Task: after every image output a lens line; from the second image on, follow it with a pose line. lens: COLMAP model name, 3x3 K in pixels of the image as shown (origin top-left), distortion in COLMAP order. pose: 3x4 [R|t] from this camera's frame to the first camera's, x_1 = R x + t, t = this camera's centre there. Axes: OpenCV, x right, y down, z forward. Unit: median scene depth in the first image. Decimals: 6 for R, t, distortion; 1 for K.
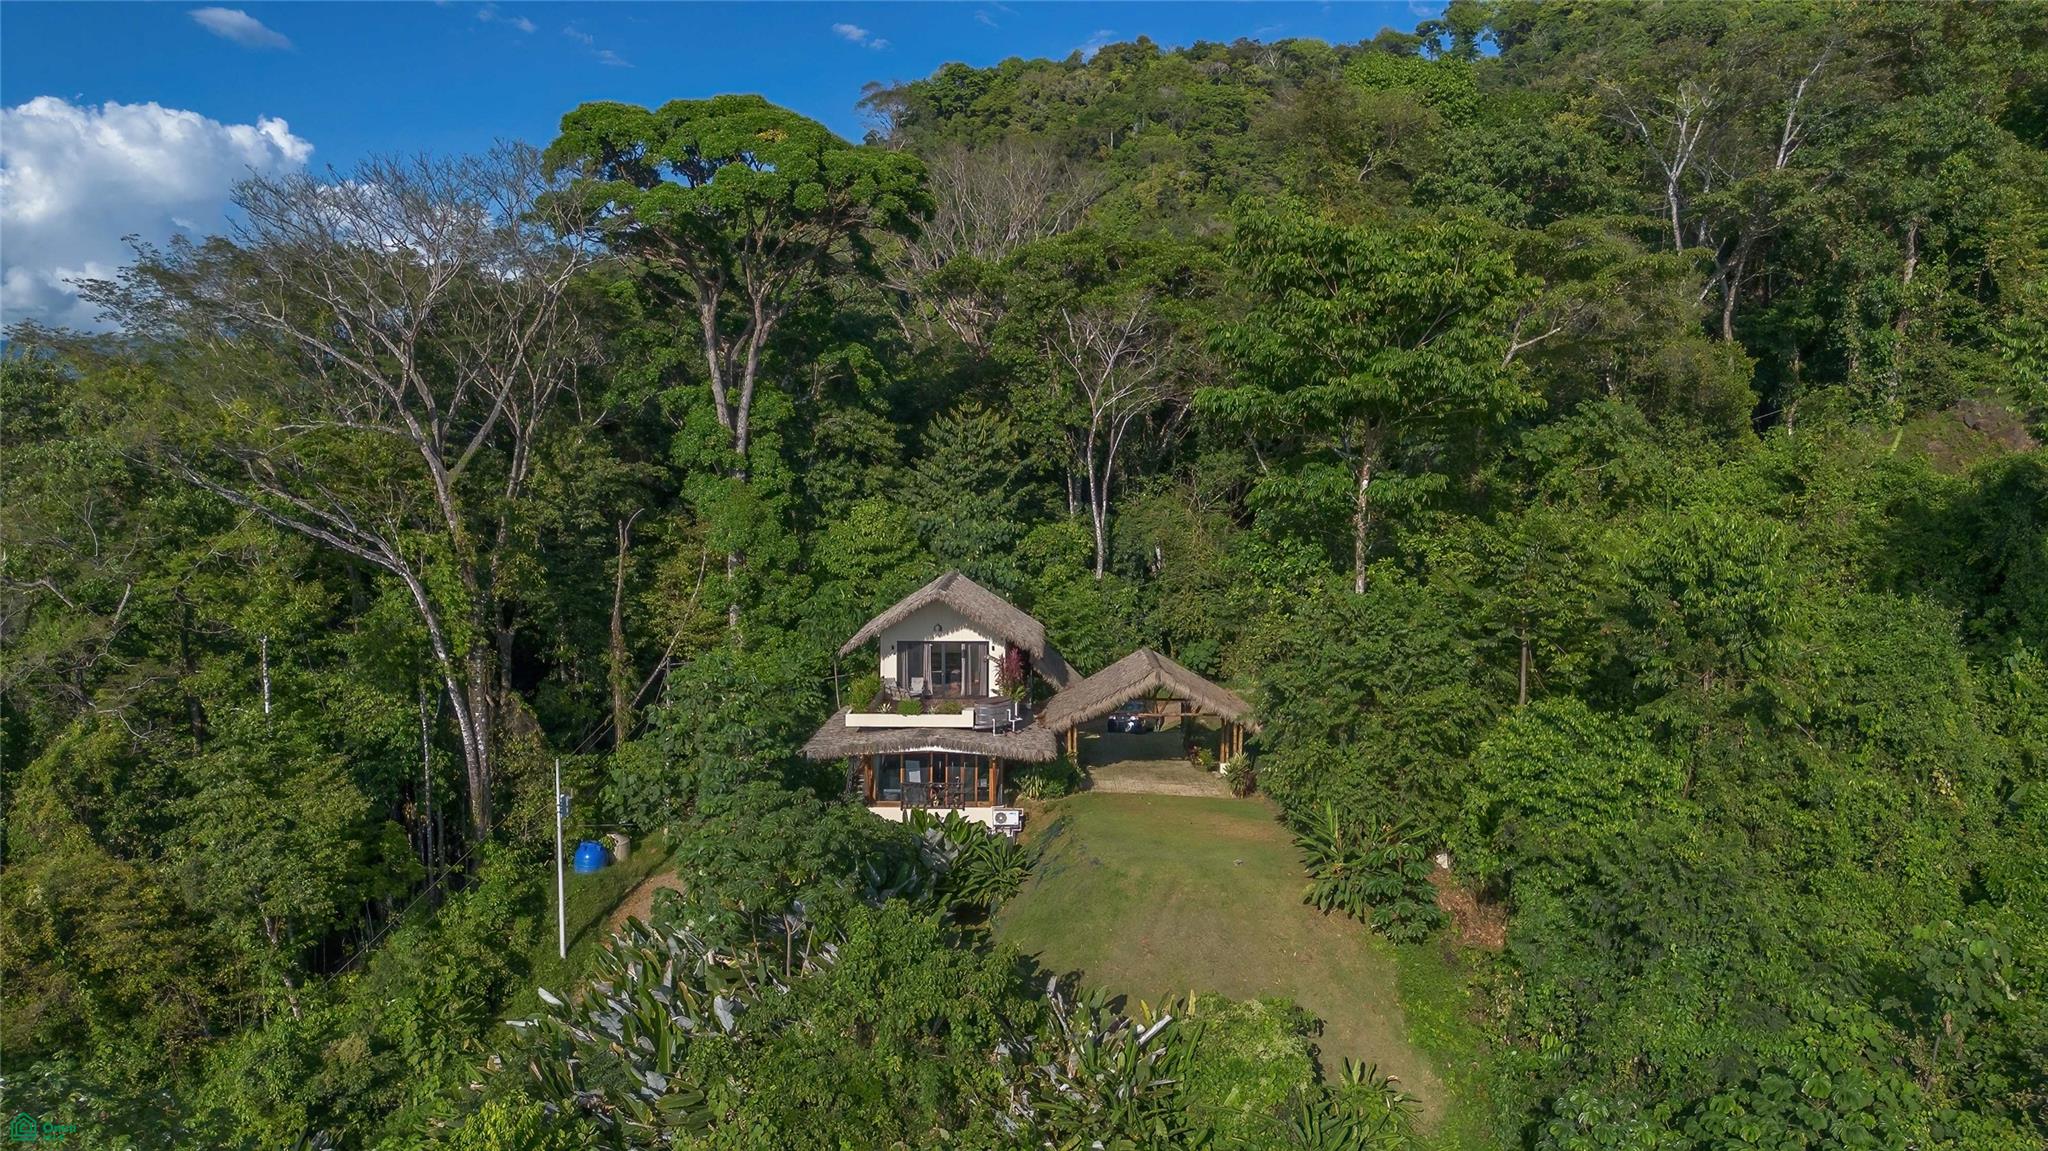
lens RADIAL K [[1437.5, 0, 1024.0], [0, 1437.5, 575.5], [0, 0, 1]] dist [0.005225, 0.001025]
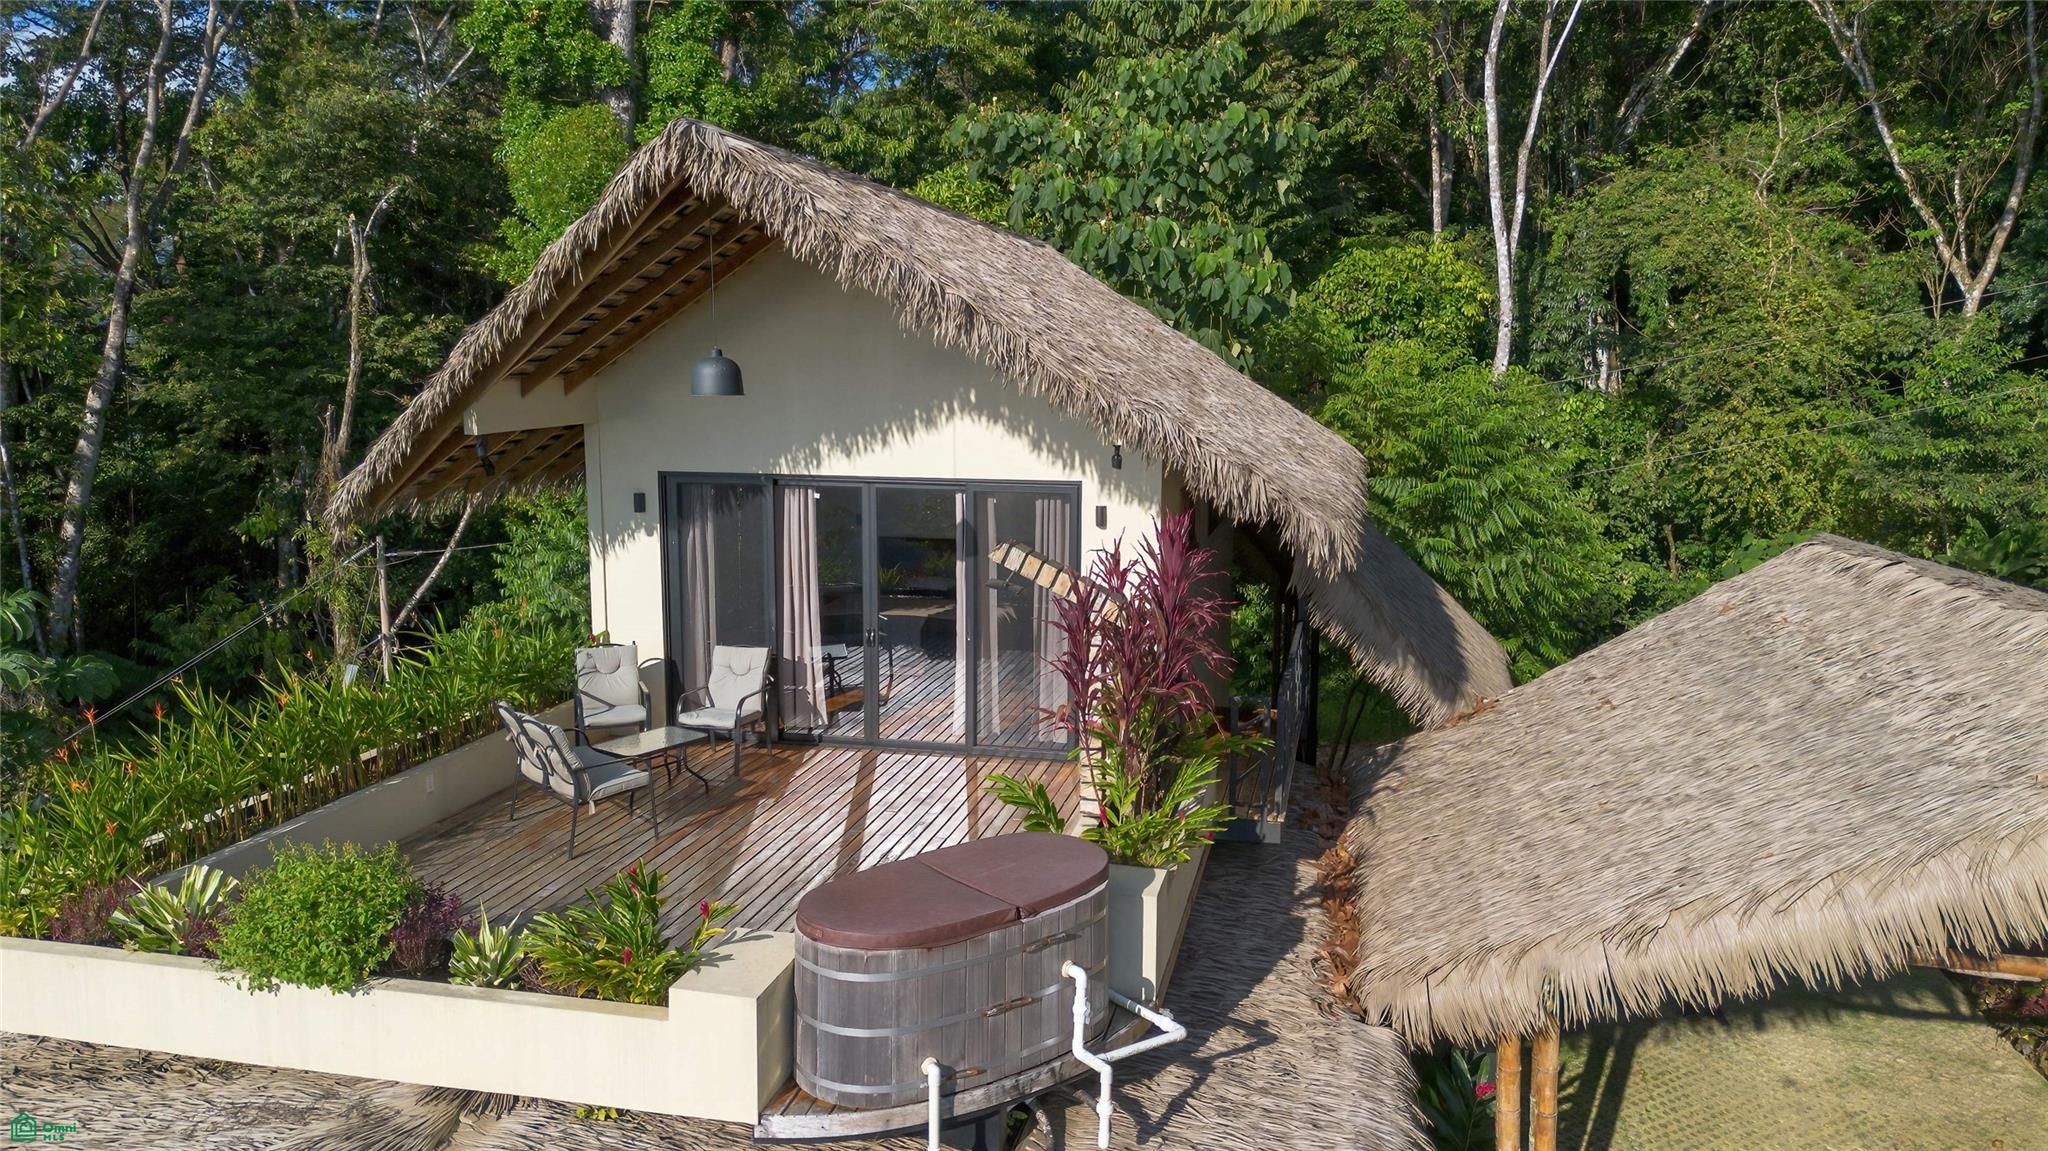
lens RADIAL K [[1437.5, 0, 1024.0], [0, 1437.5, 575.5], [0, 0, 1]] dist [0.005225, 0.001025]
pose [[0.976878, 0.031526, -0.211459, 0.008770], [-0.016719, 0.997304, 0.071450, 0.038578], [0.213141, -0.066262, 0.974772, 0.688701]]
